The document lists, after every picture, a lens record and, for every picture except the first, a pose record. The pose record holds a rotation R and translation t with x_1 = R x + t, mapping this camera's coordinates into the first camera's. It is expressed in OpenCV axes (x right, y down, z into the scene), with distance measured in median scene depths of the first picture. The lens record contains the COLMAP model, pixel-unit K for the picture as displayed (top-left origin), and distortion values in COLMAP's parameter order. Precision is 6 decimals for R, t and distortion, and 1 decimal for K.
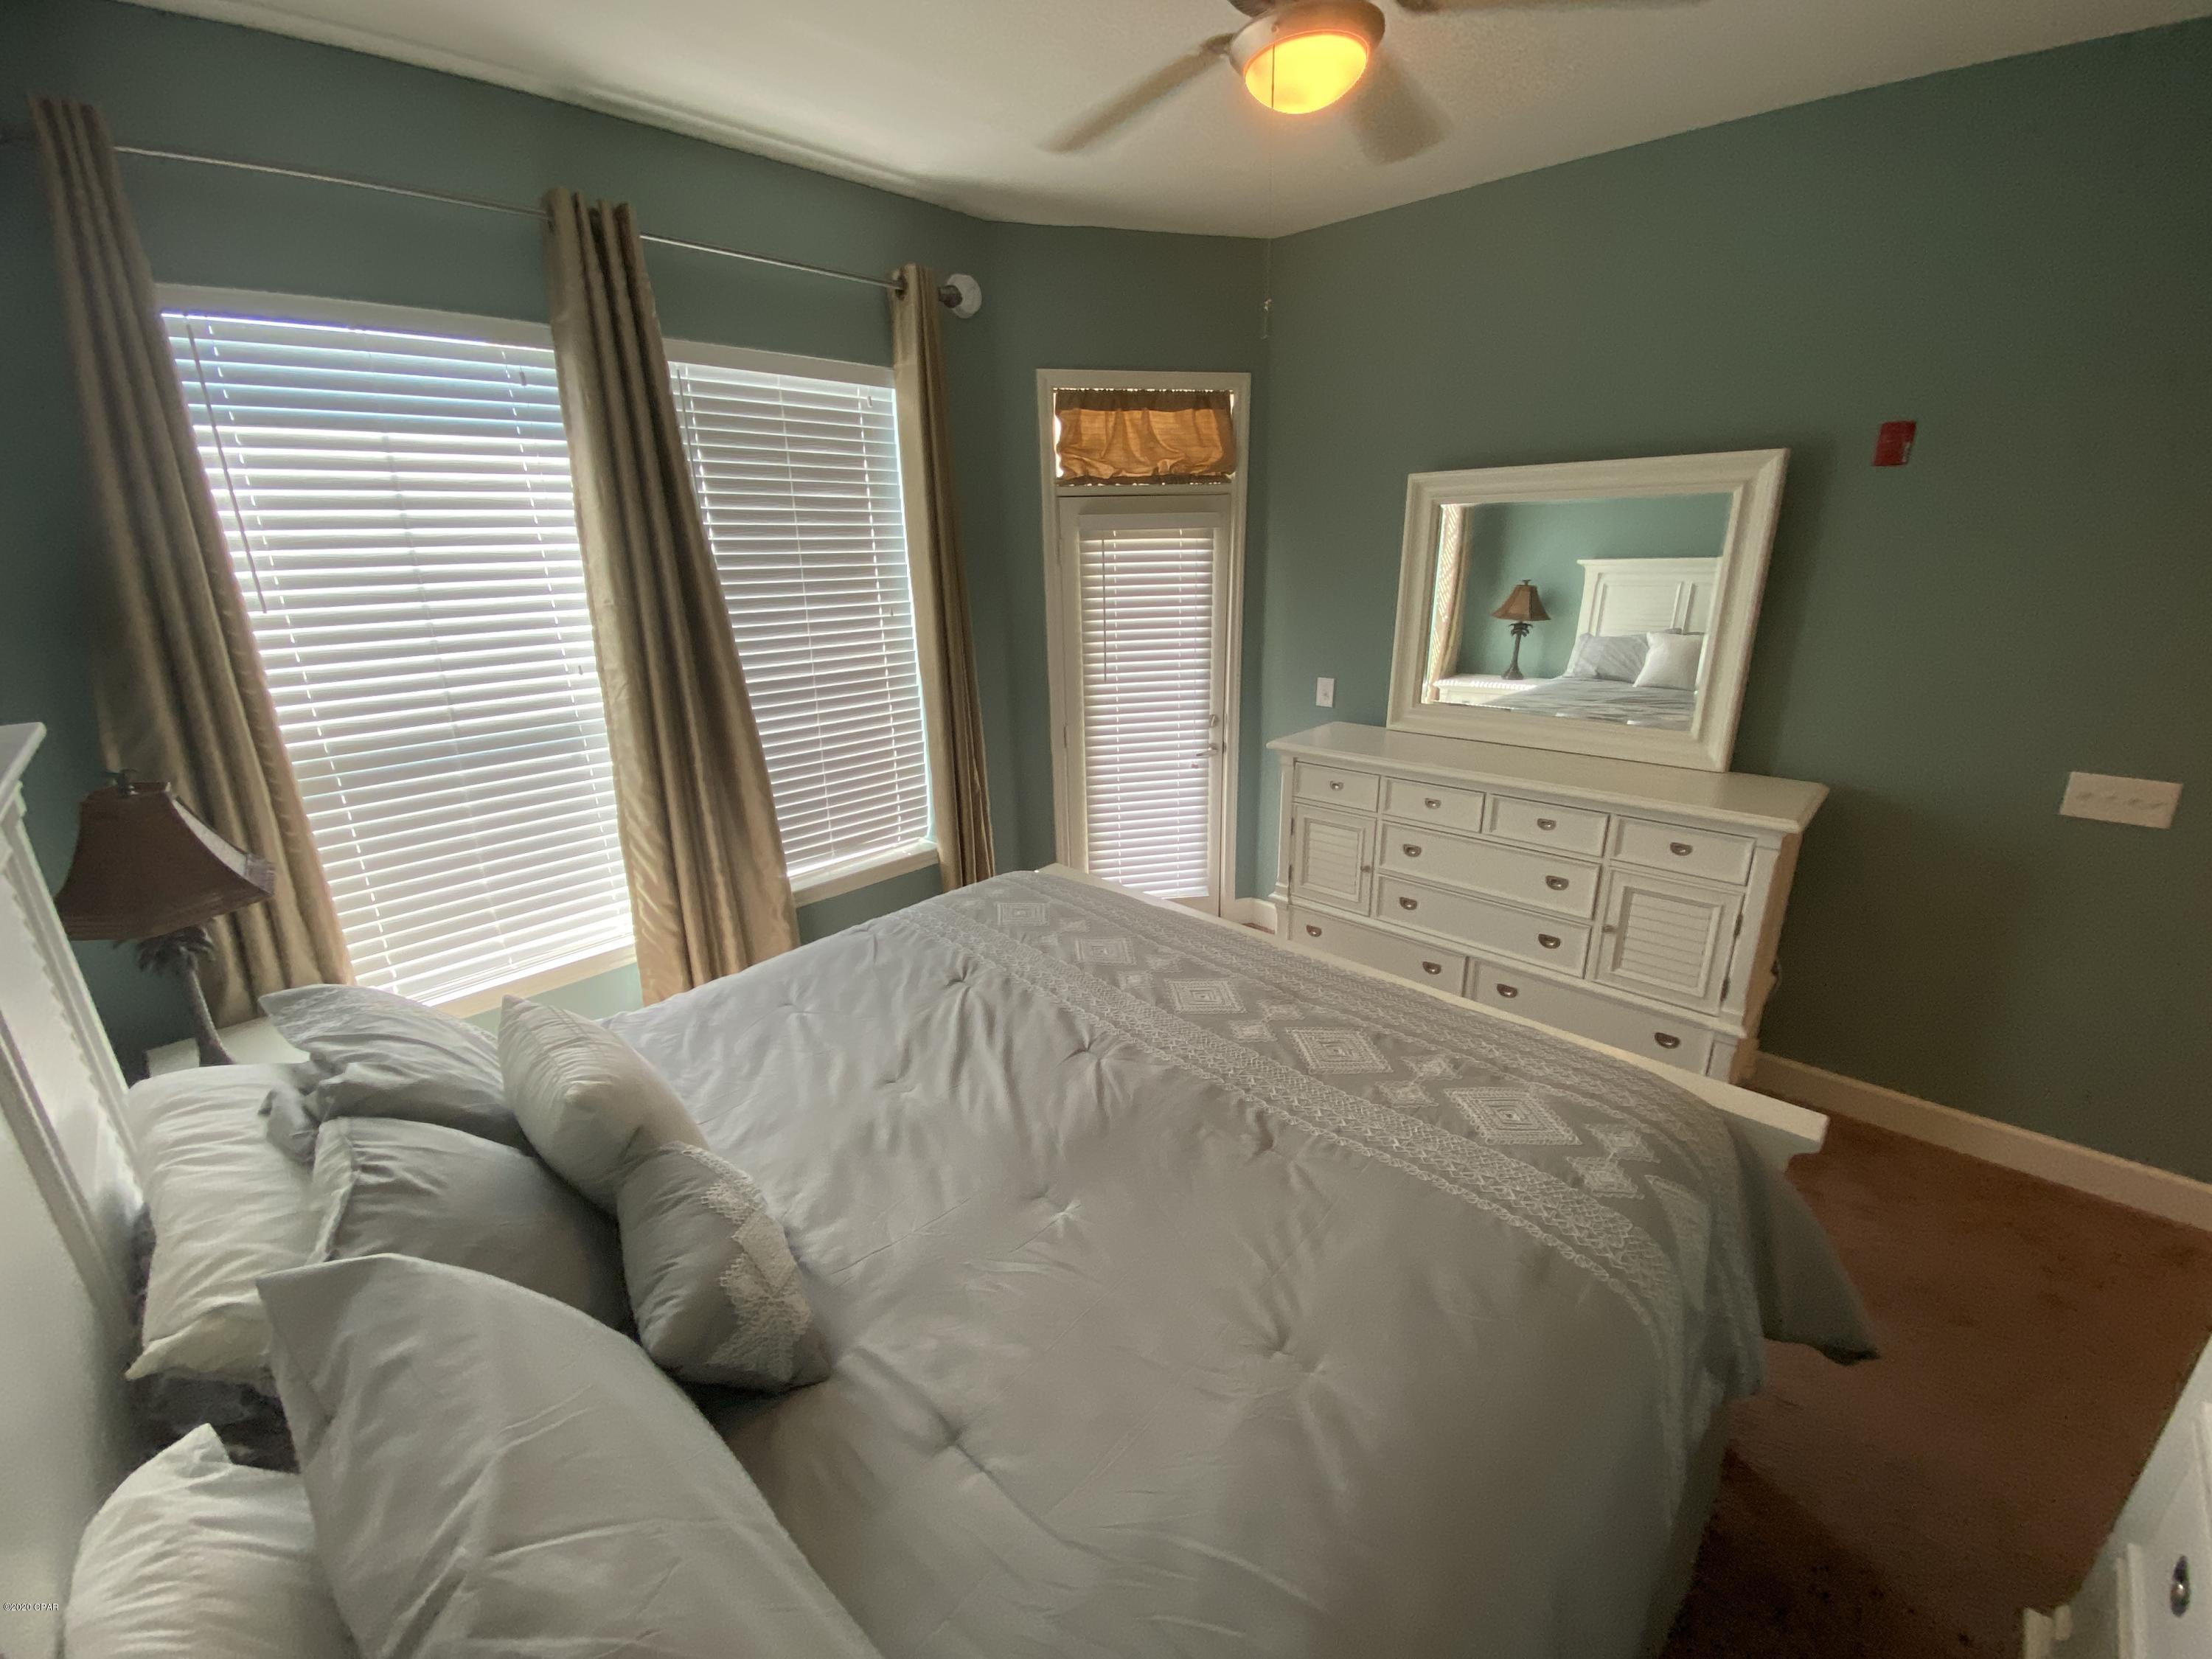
lens RADIAL K [[912.2, 0, 1080.5], [0, 912.2, 834.7], [0, 0, 1]] dist [0.007580, -0.015353]
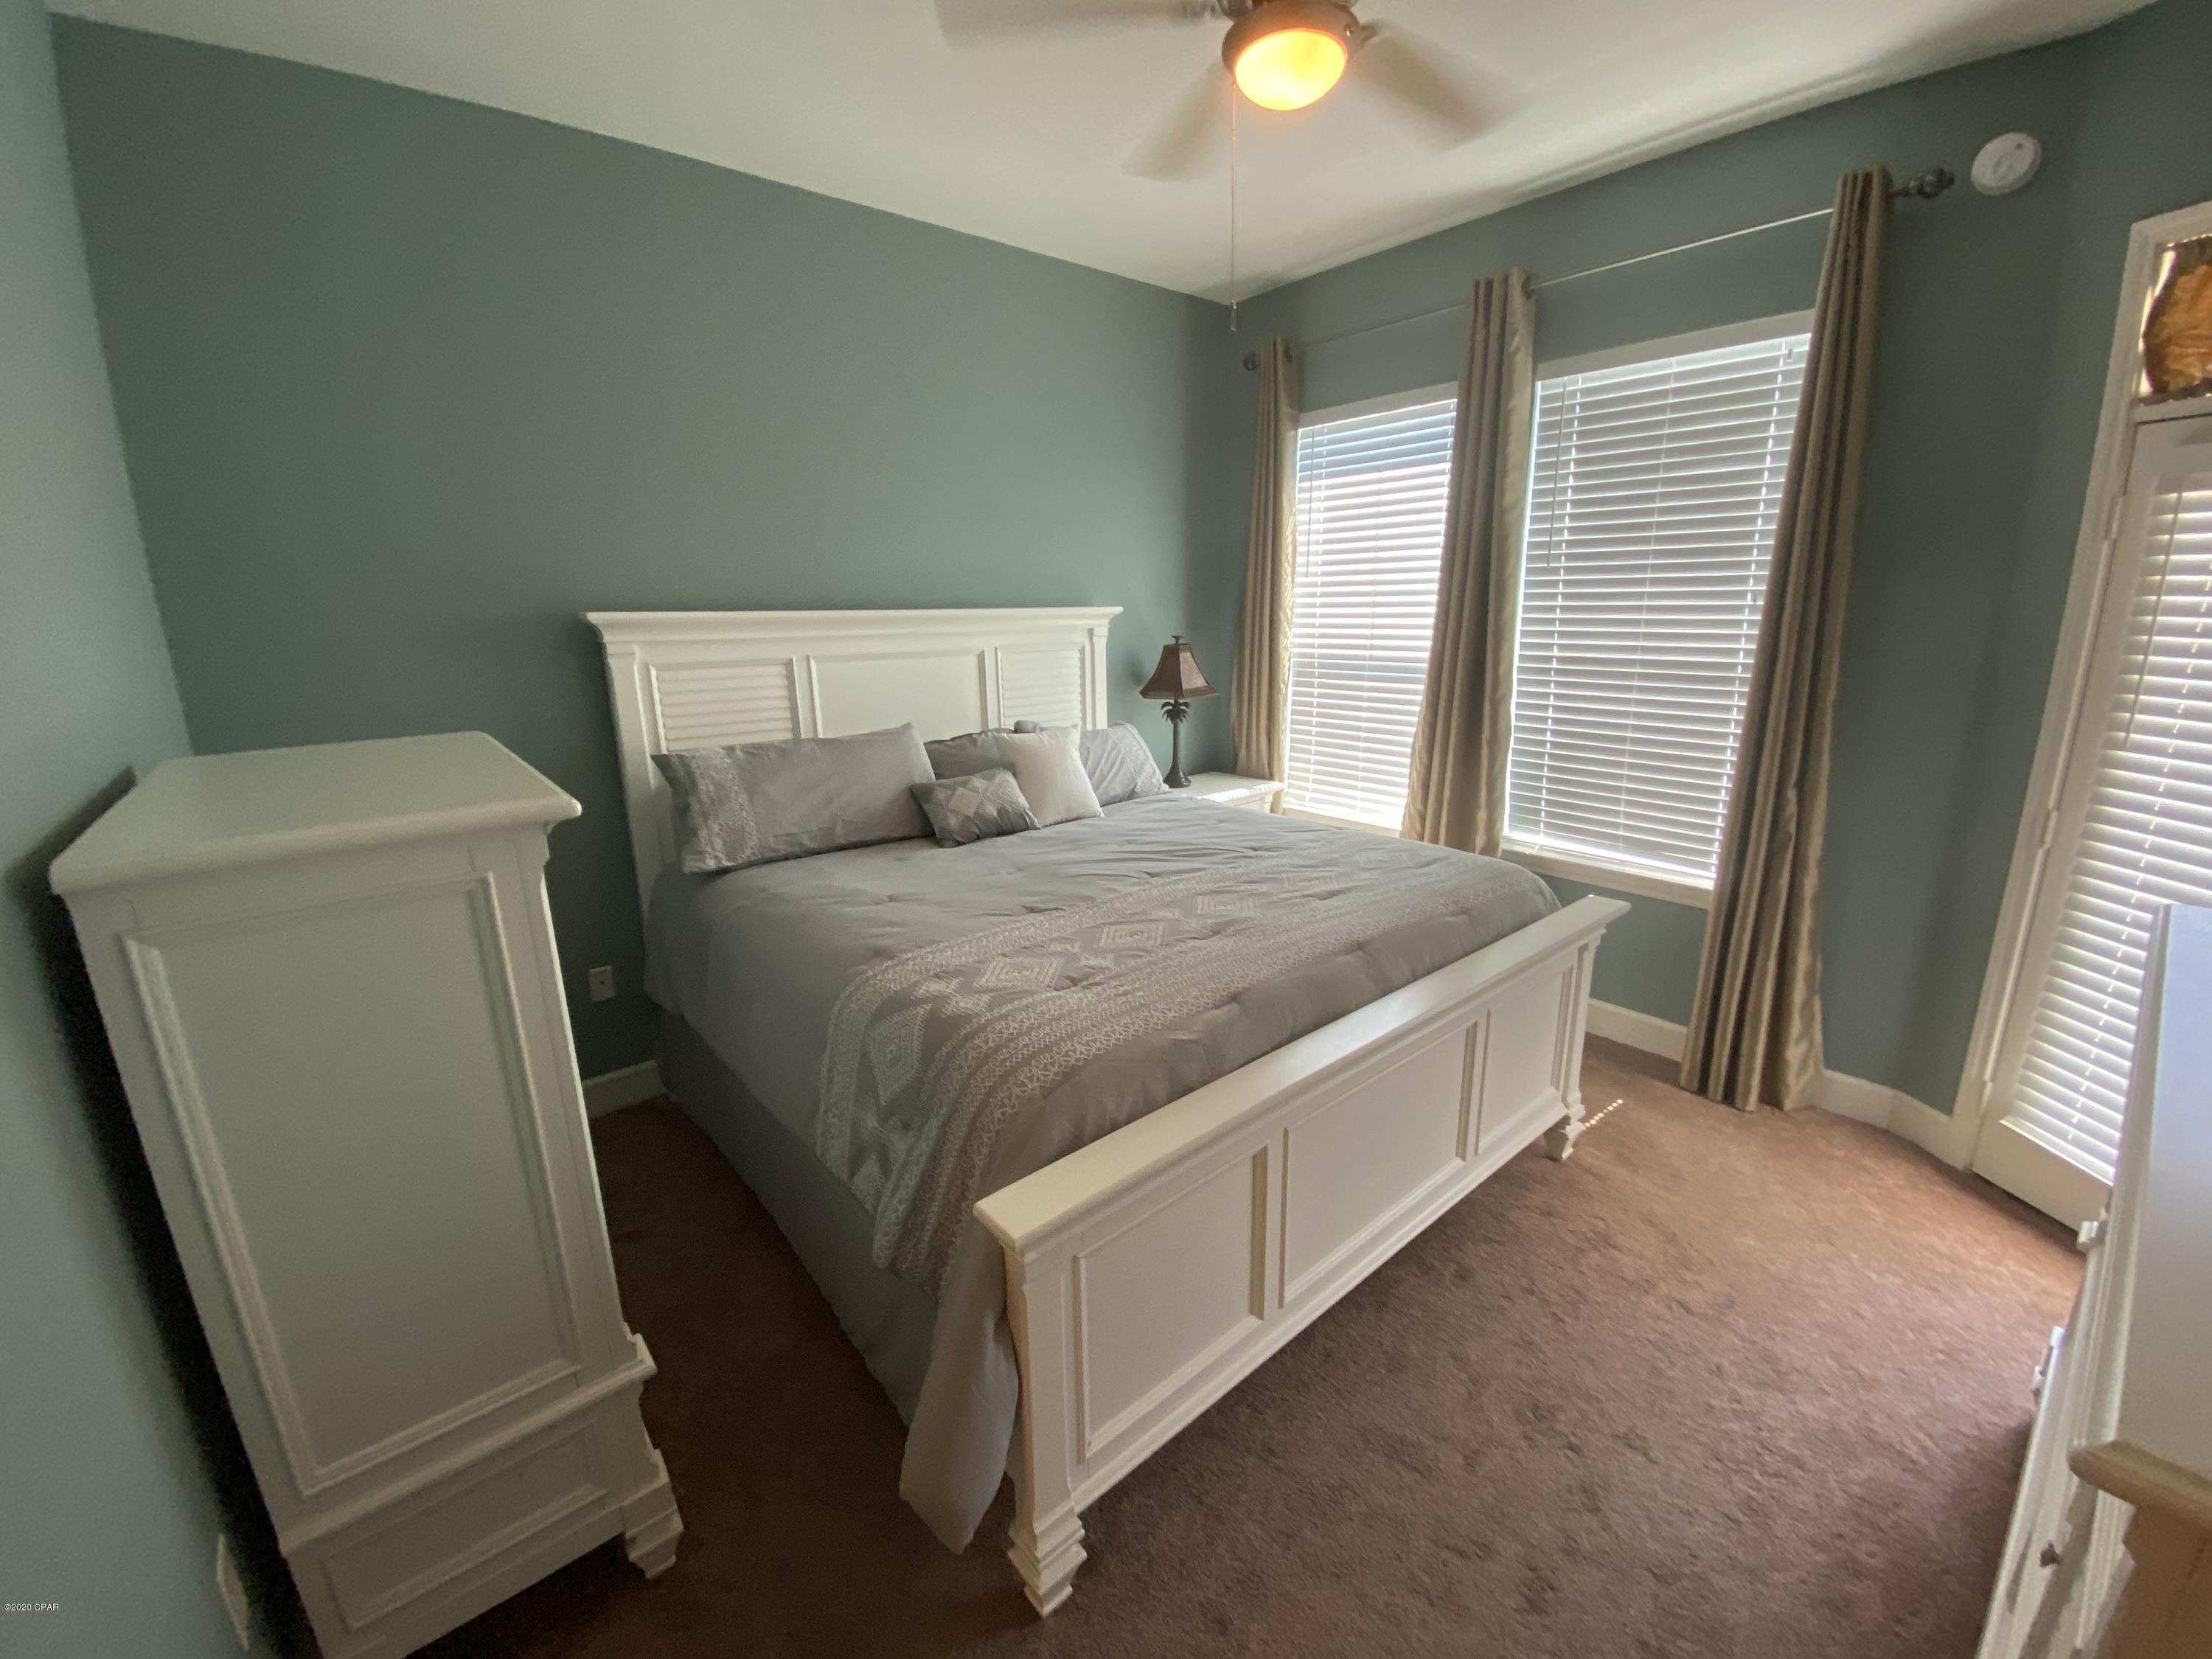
lens RADIAL K [[912.2, 0, 1080.5], [0, 912.2, 834.7], [0, 0, 1]] dist [0.007580, -0.015353]
pose [[-0.115637, 0.268497, -0.956315, 1.032240], [-0.283053, 0.913947, 0.290829, -0.157350], [0.952108, 0.304319, -0.029687, 0.690329]]
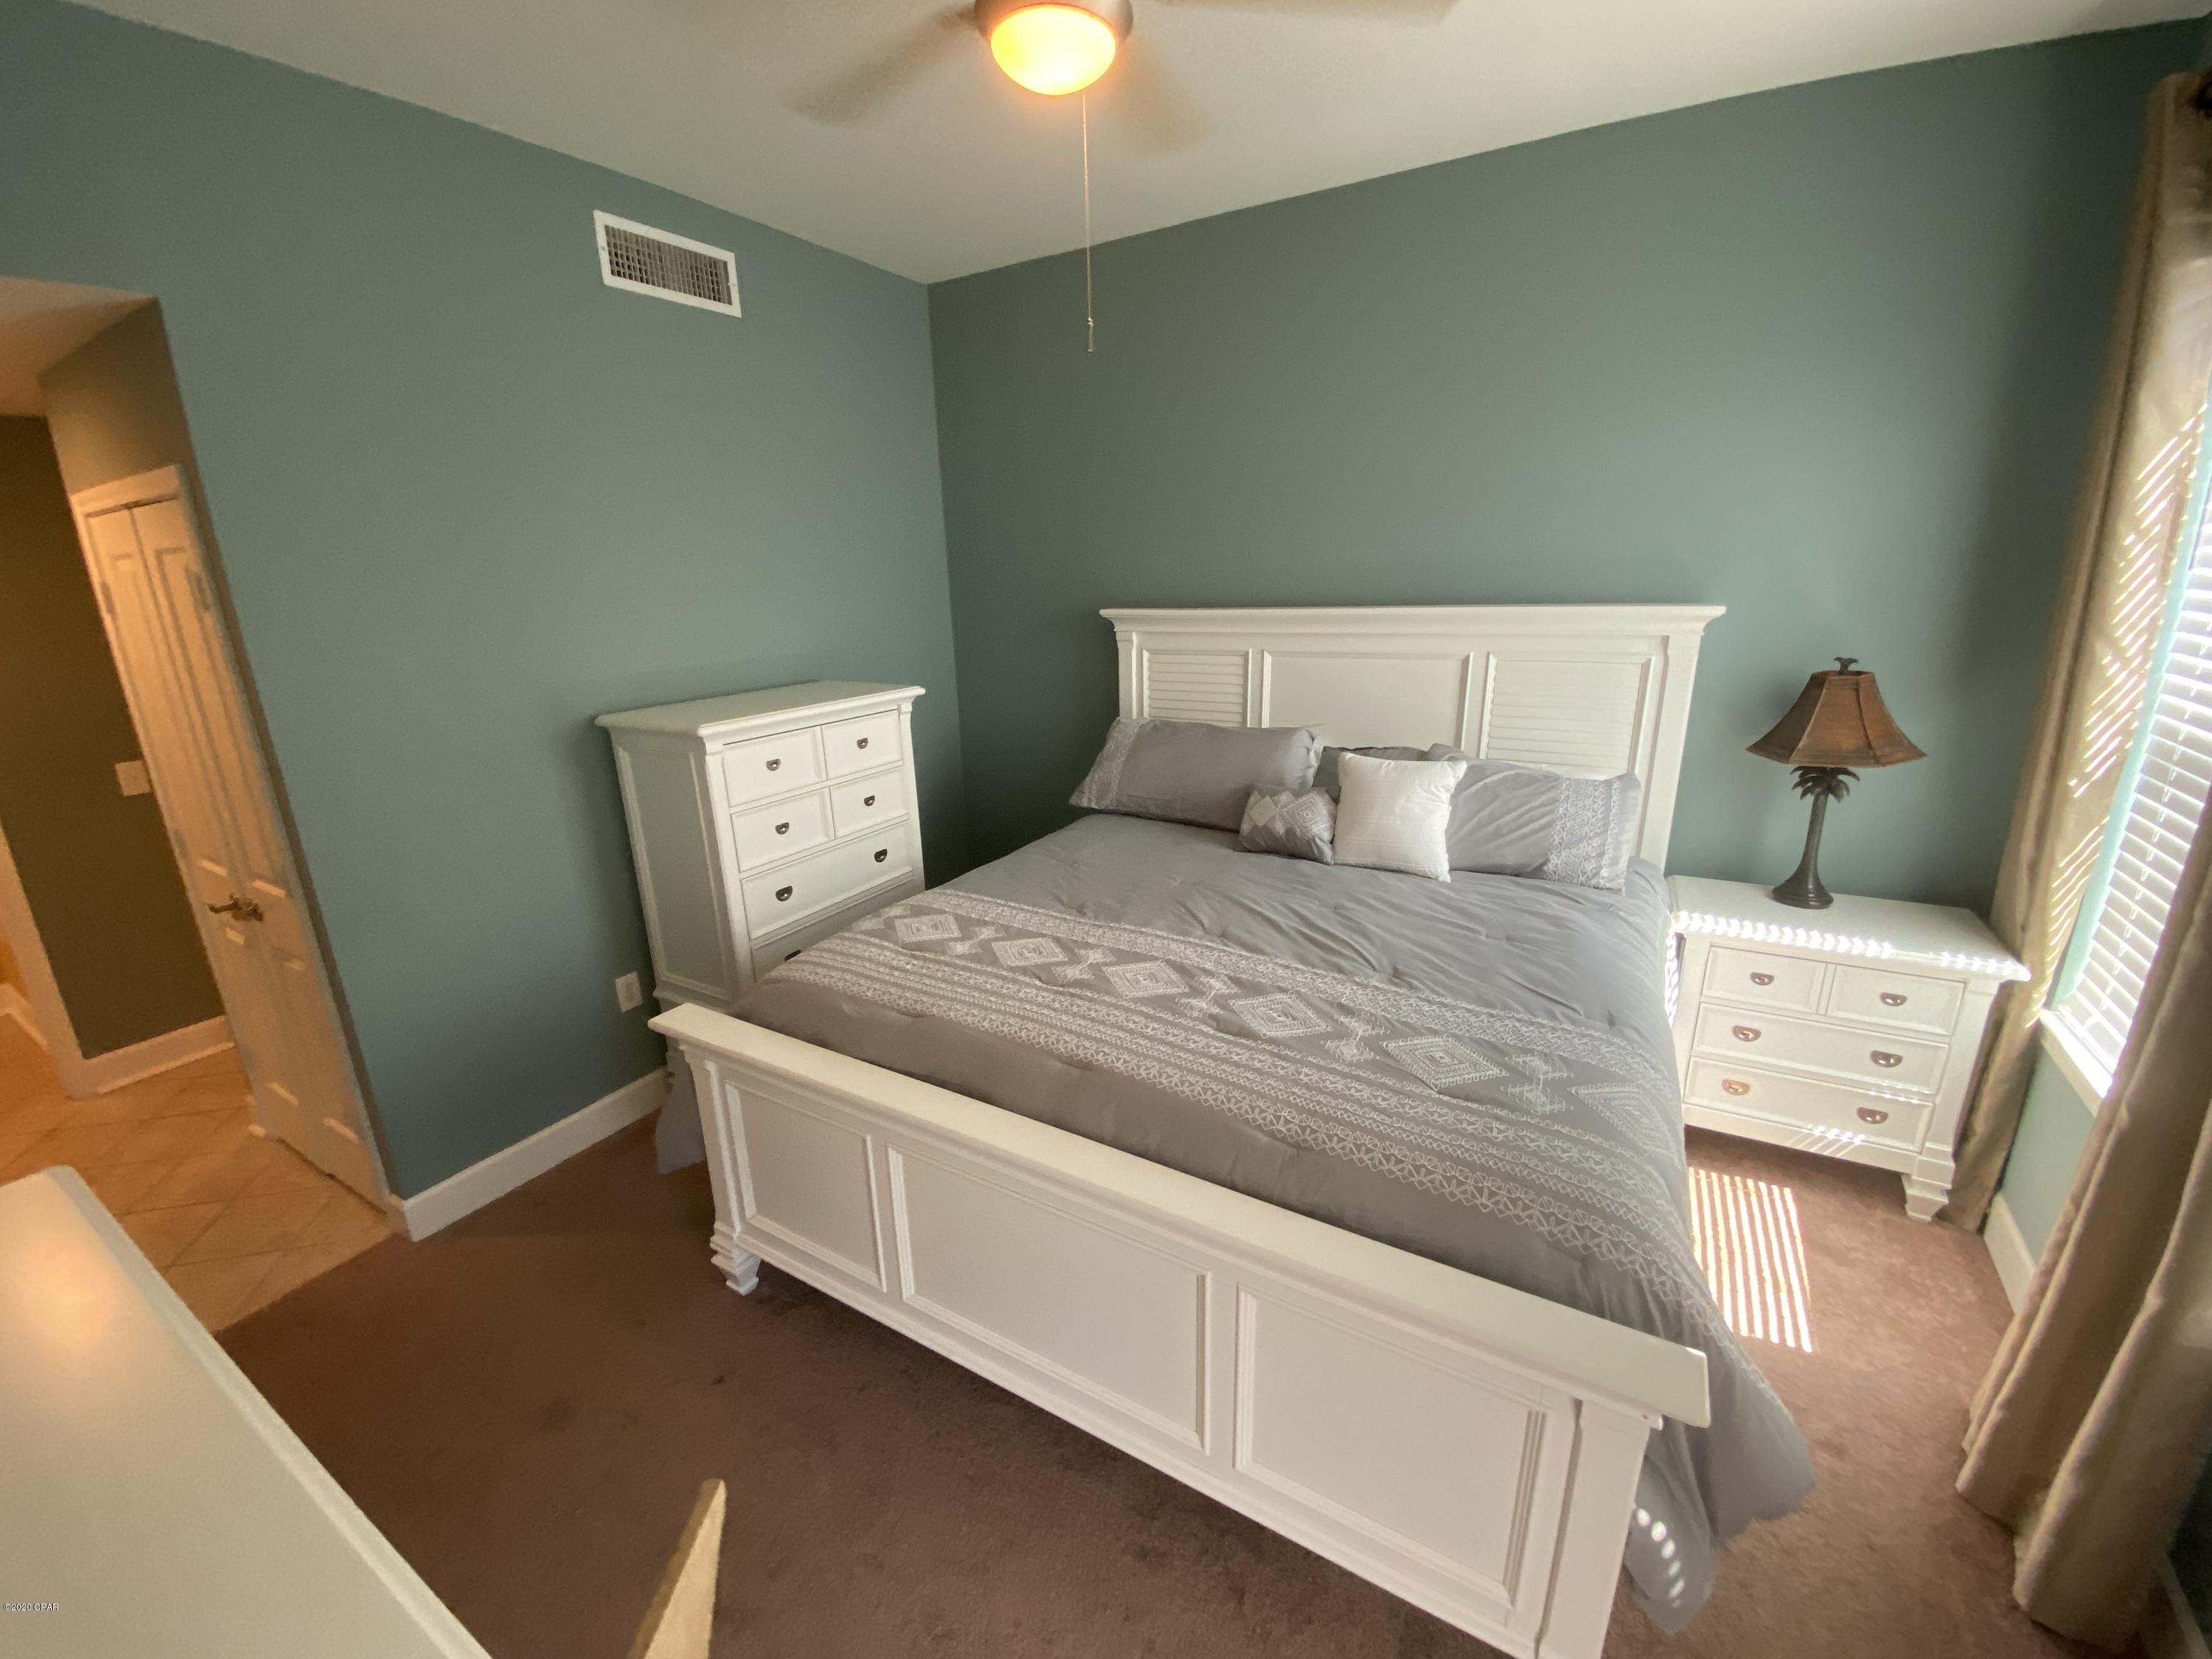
lens RADIAL K [[870.3, 0, 1044.8], [0, 870.3, 807.6], [0, 0, 1]] dist [0.001679, -0.012792]
pose [[-0.981602, 0.109272, -0.156581, 0.315166], [0.007848, 0.842450, 0.538718, -0.435540], [0.190779, 0.527578, -0.827808, 1.411114]]
